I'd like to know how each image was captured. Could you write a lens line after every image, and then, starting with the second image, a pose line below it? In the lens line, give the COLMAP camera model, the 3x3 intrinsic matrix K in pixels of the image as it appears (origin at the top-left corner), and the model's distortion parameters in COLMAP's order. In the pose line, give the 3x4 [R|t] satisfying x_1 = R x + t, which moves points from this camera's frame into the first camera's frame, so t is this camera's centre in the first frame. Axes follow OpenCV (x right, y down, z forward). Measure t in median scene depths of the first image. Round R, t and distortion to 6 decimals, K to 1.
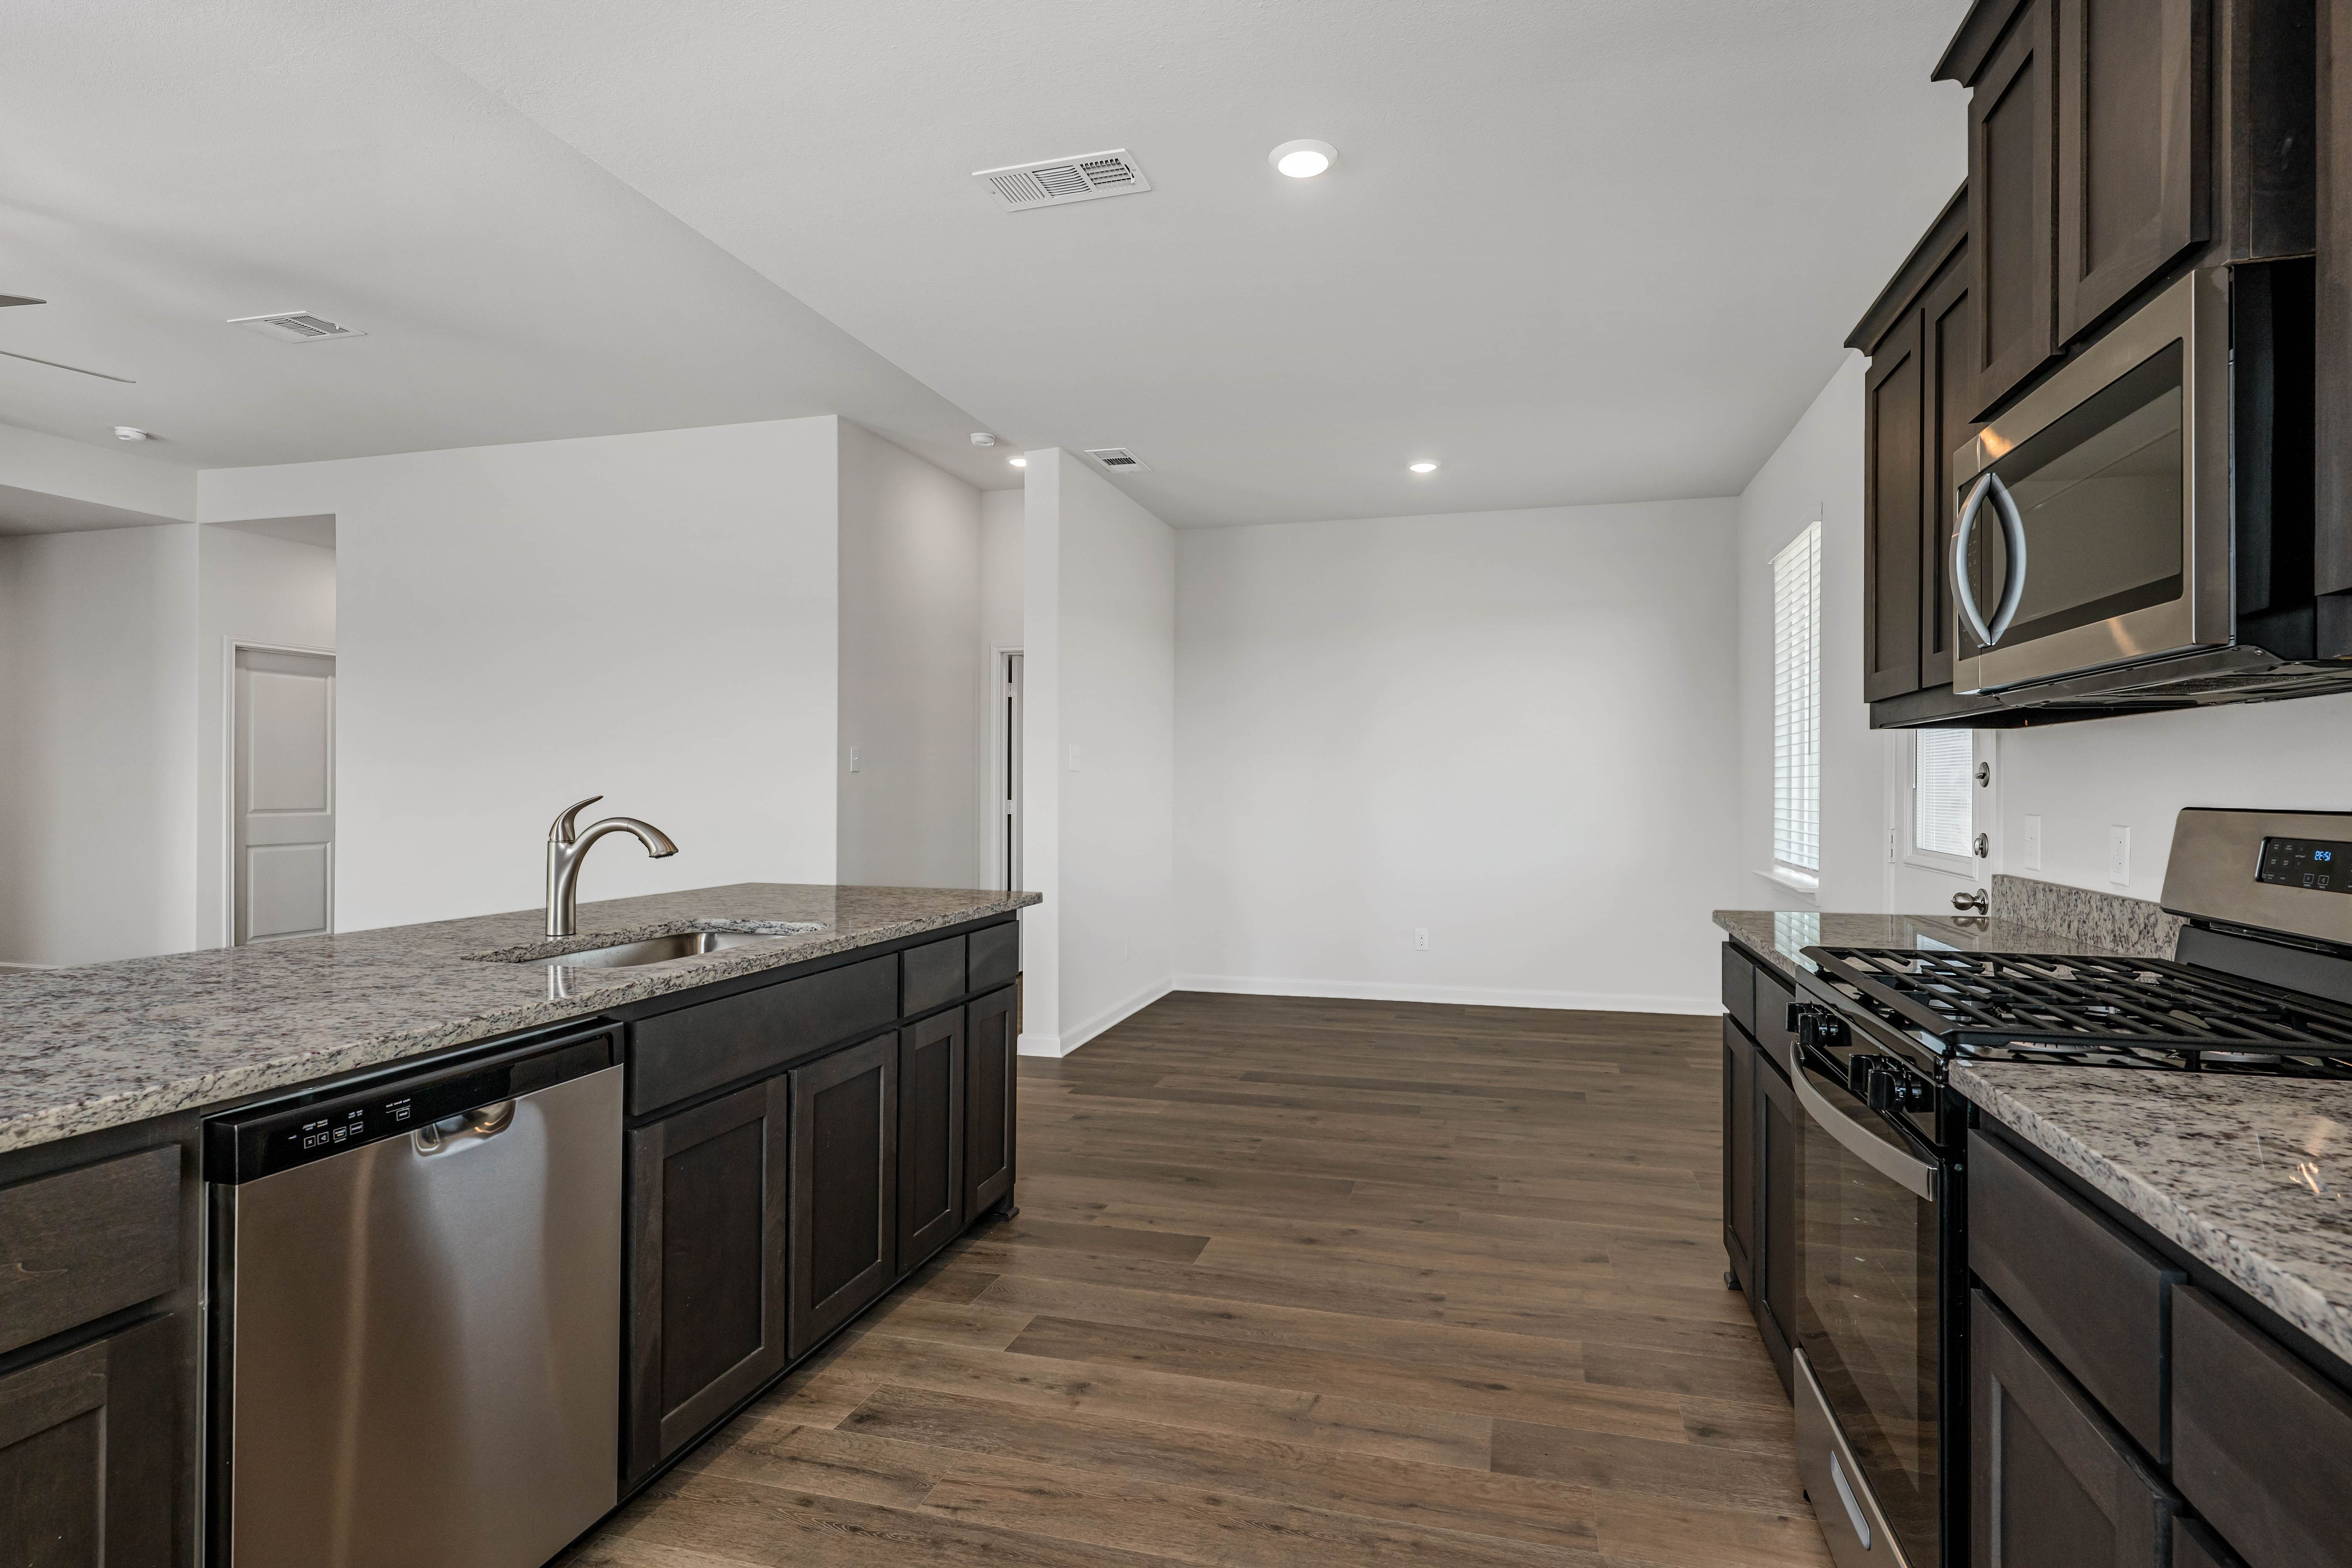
lens RADIAL K [[1217.4, 0, 1191.9], [0, 1217.4, 786.3], [0, 0, 1]] dist [-0.000484, 0.000619]
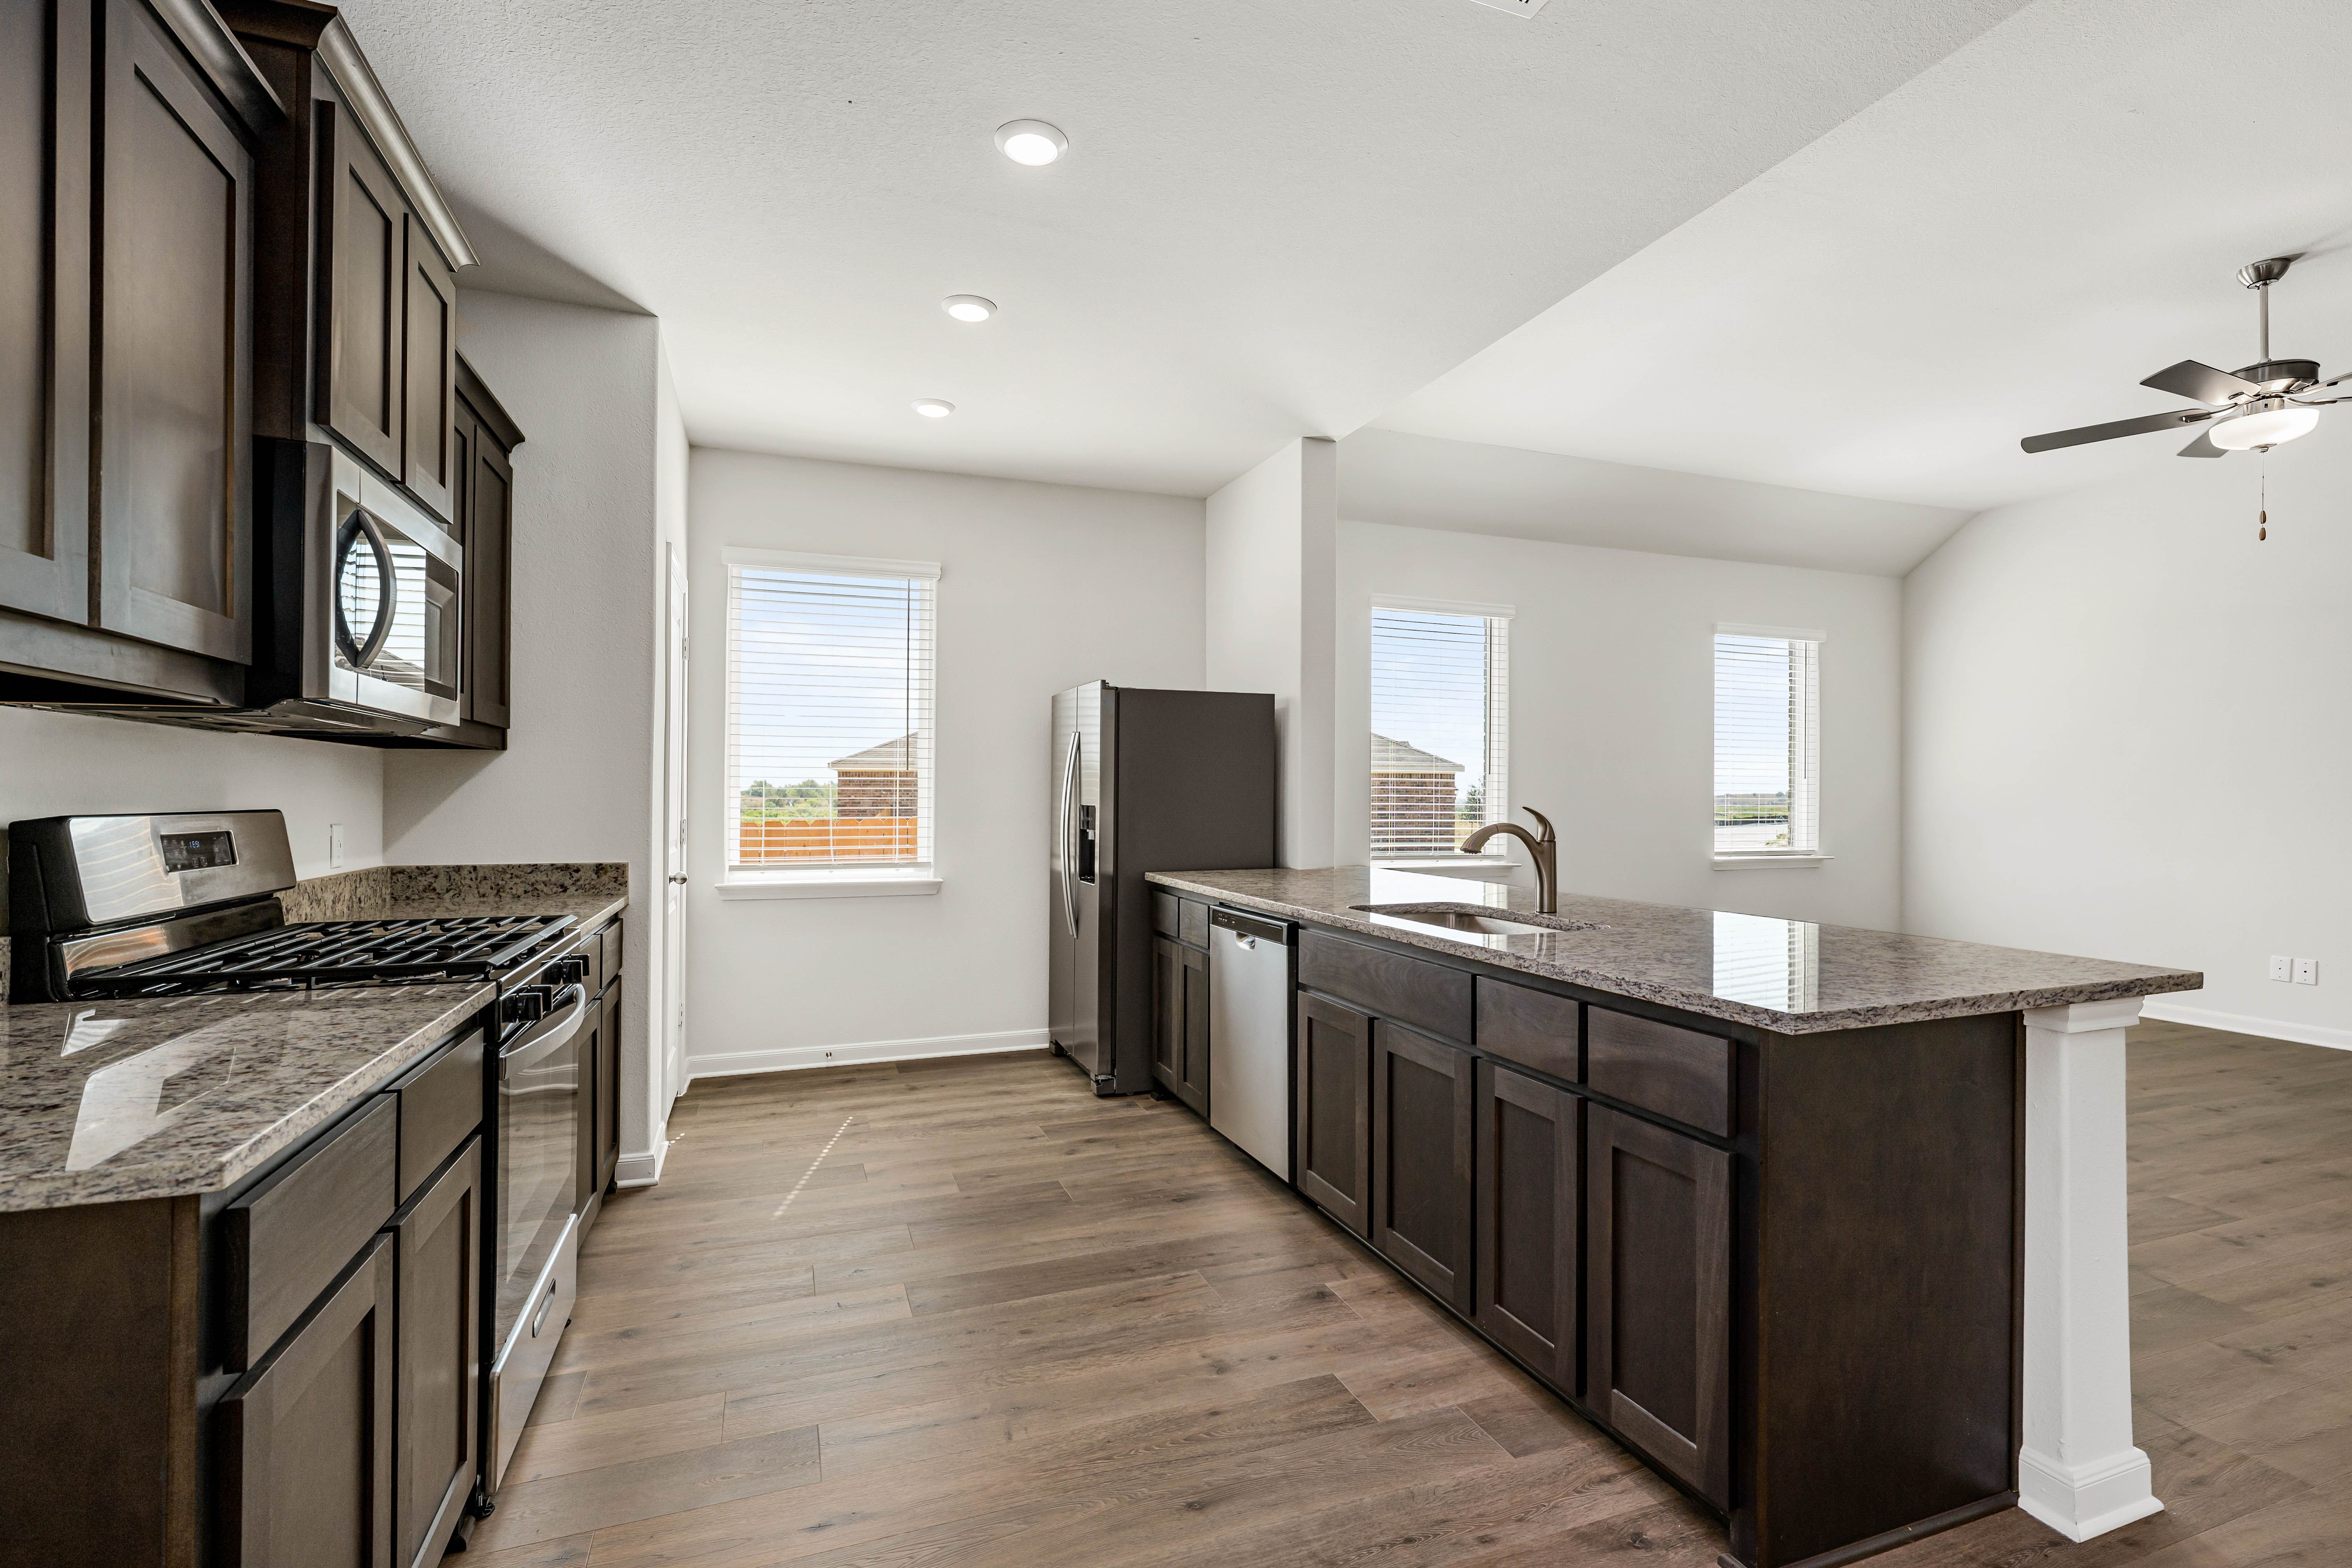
lens RADIAL K [[1086.7, 0, 1193.7], [0, 1086.7, 772.3], [0, 0, 1]] dist [0.000518, 0.000098]
pose [[-0.810561, -0.015746, -0.585443, 0.388072], [-0.003386, 0.999748, -0.022201, -0.000393], [0.585645, -0.016013, -0.810409, 1.403902]]
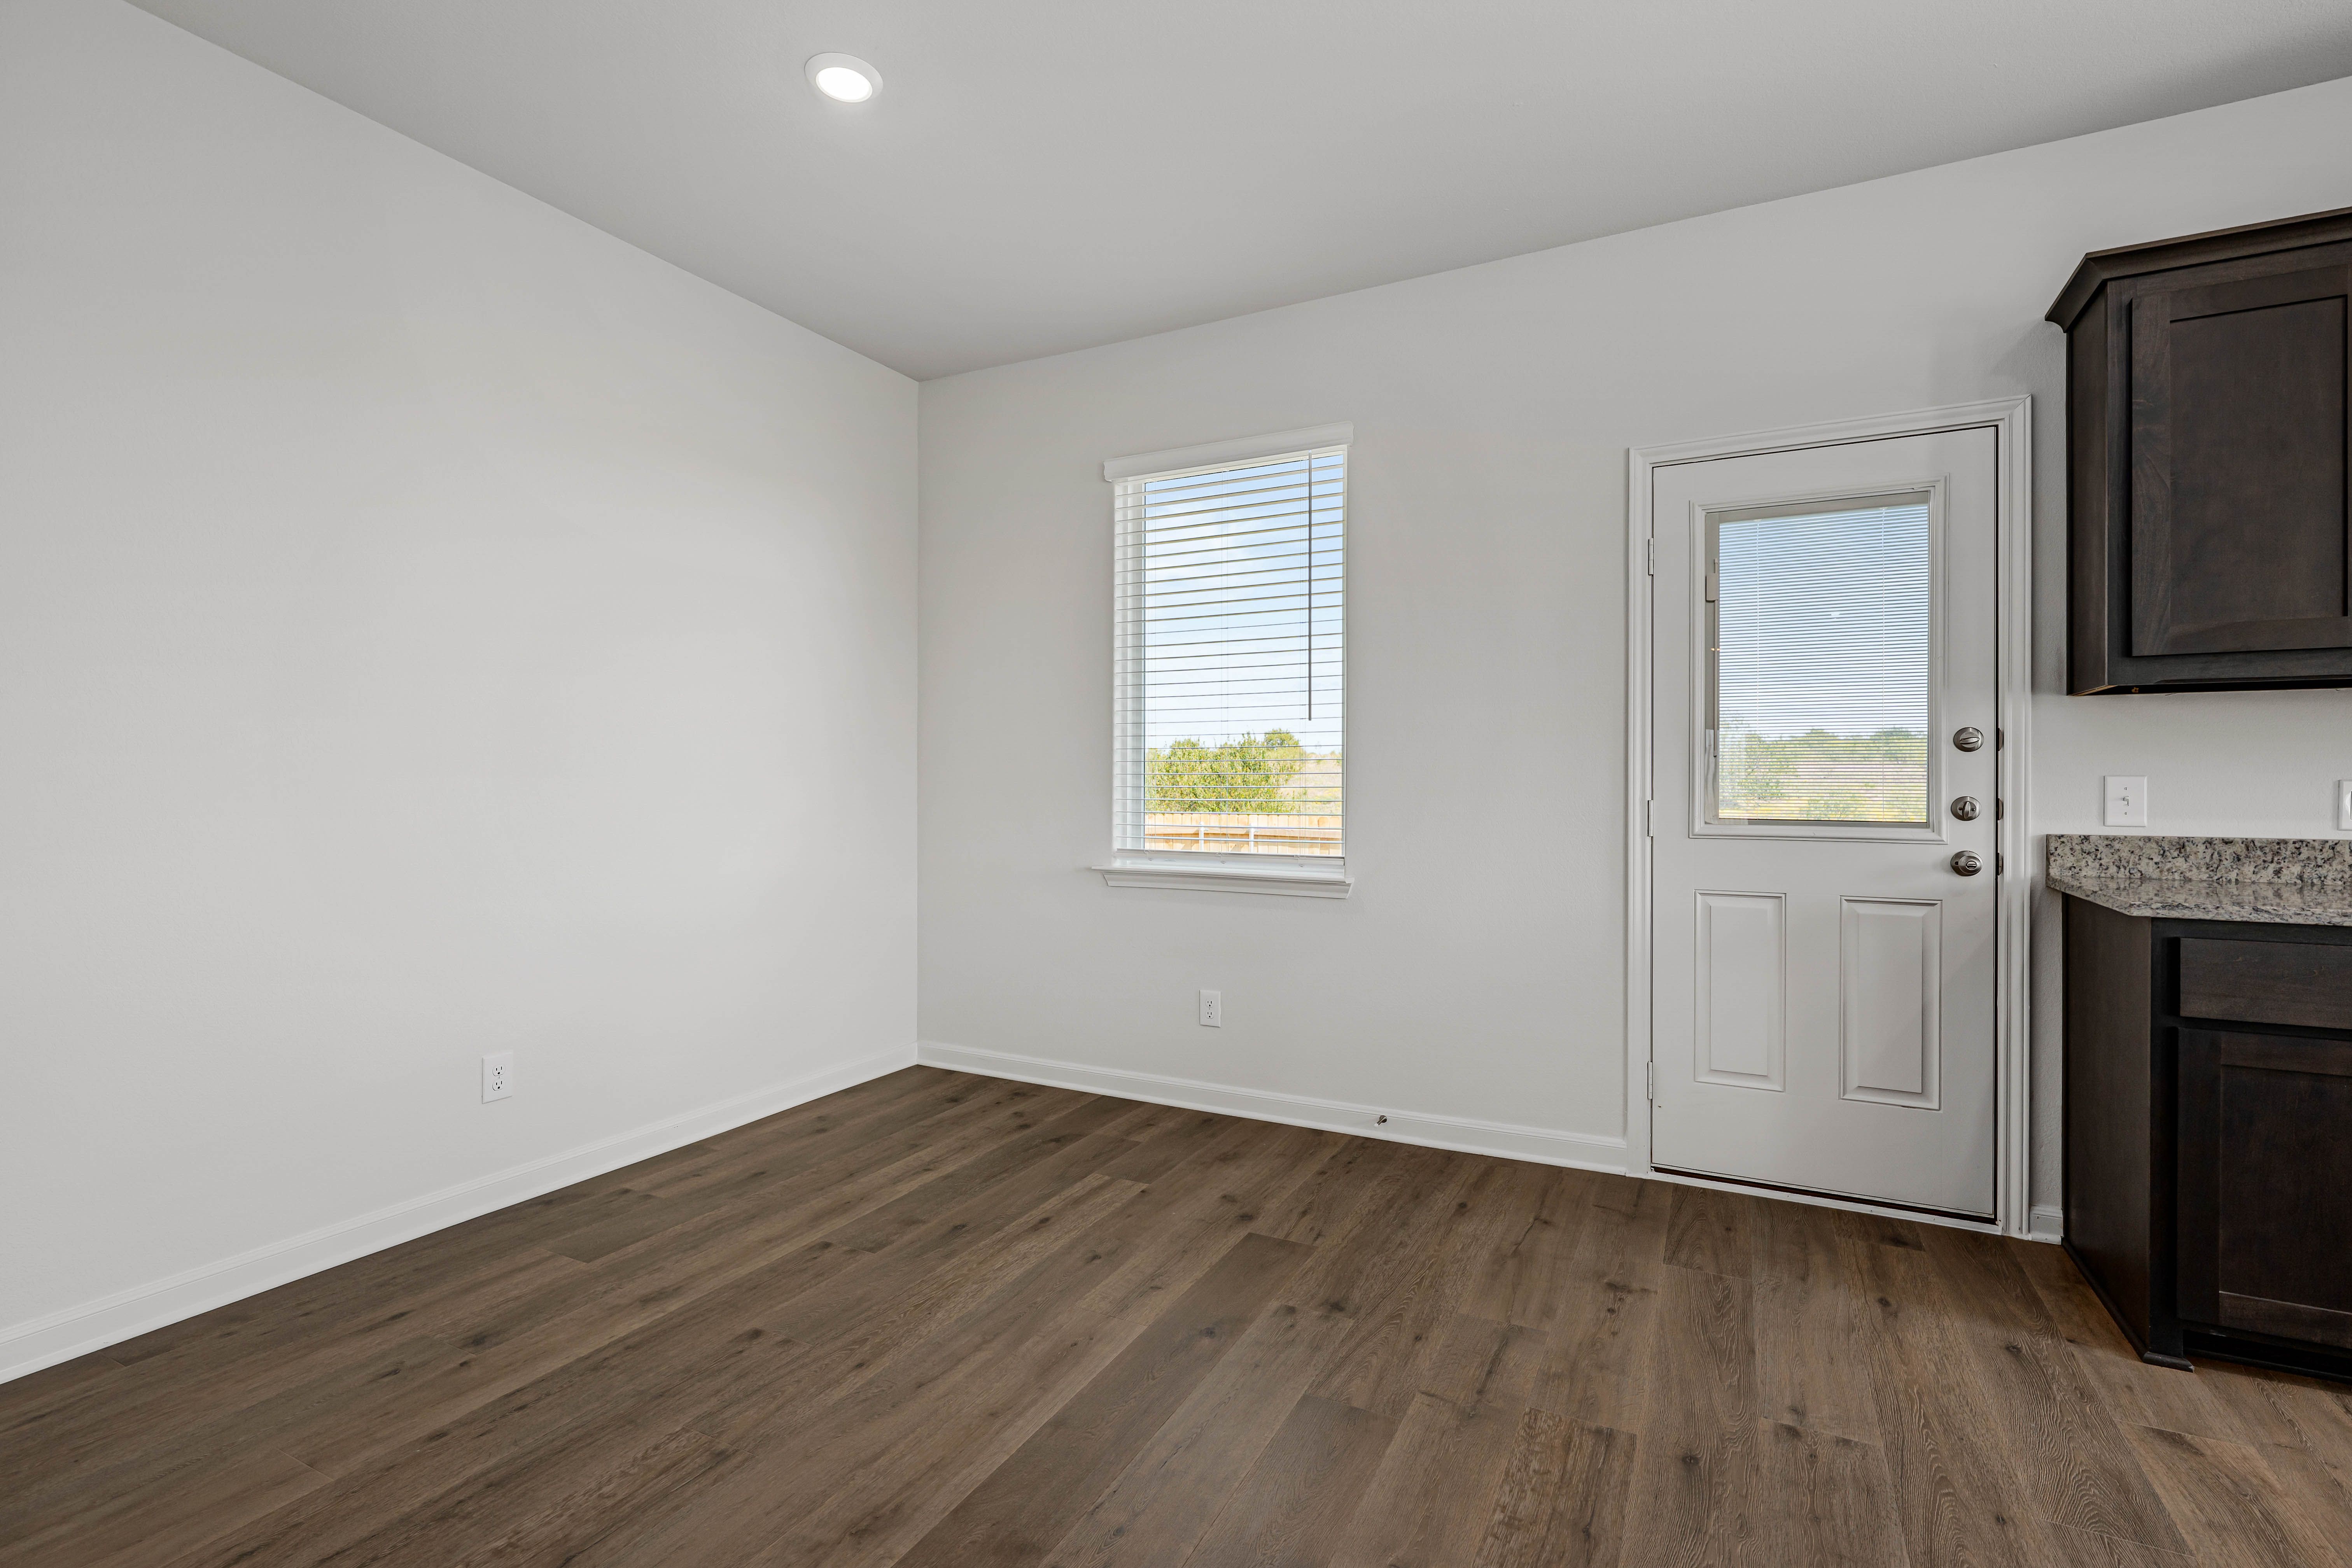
lens RADIAL K [[1060.8, 0, 1203.1], [0, 1060.8, 797.4], [0, 0, 1]] dist [-0.013243, 0.000865]
pose [[0.216012, -0.016323, 0.976254, -0.347997], [0.001054, 0.999864, 0.016484, 0.023559], [-0.976390, -0.002532, 0.215999, 1.427154]]
